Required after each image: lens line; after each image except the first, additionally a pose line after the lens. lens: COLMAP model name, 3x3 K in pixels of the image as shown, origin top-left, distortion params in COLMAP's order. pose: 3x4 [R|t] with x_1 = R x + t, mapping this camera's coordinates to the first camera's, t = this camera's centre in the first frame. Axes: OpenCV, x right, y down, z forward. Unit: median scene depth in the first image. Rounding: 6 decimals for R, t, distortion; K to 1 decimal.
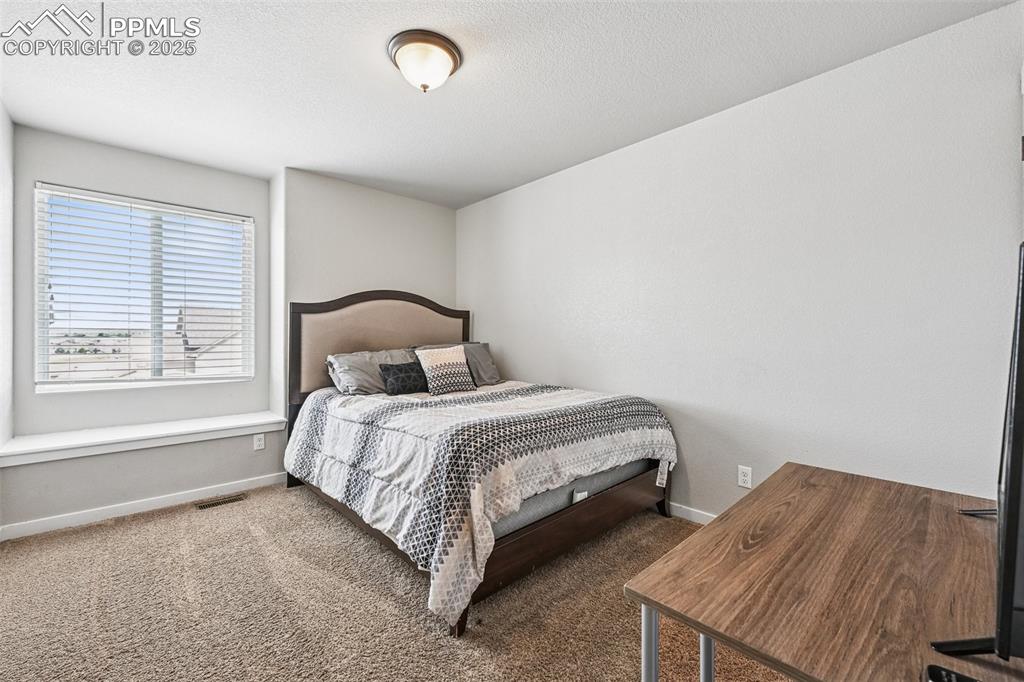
lens RADIAL K [[427.9, 0, 513.5], [0, 427.9, 337.8], [0, 0, 1]] dist [-0.000215, -0.000283]
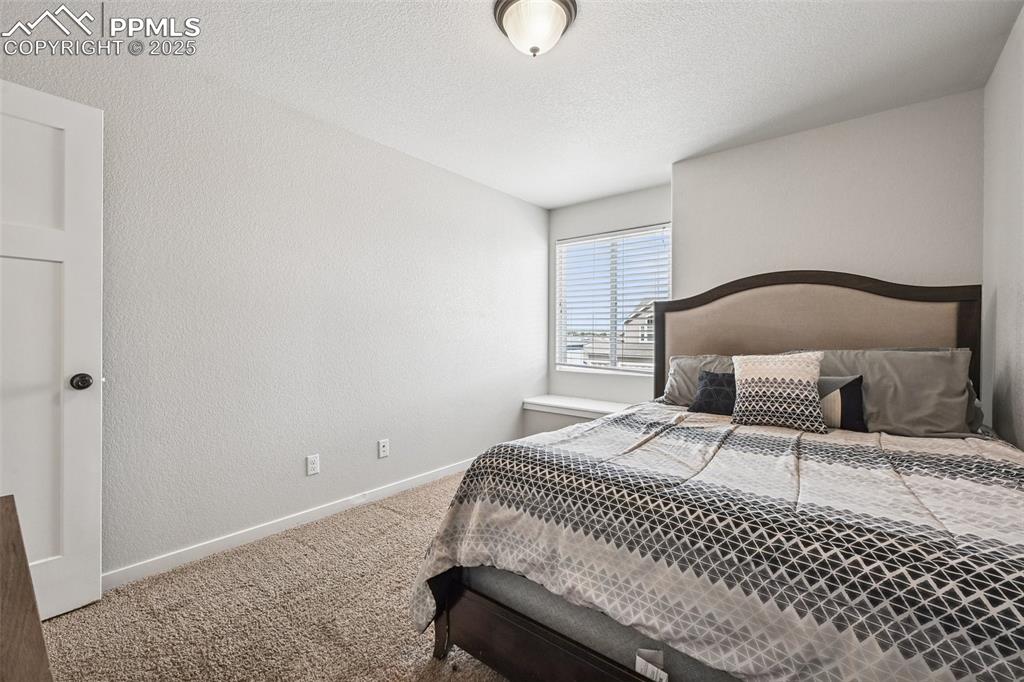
lens RADIAL K [[427.9, 0, 513.4], [0, 427.9, 338.1], [0, 0, 1]] dist [-0.000215, -0.000283]
pose [[0.134868, 0.006085, -0.990845, 0.418968], [-0.011408, 0.999924, 0.004588, 0.000889], [0.990798, 0.010684, 0.134927, 0.541188]]
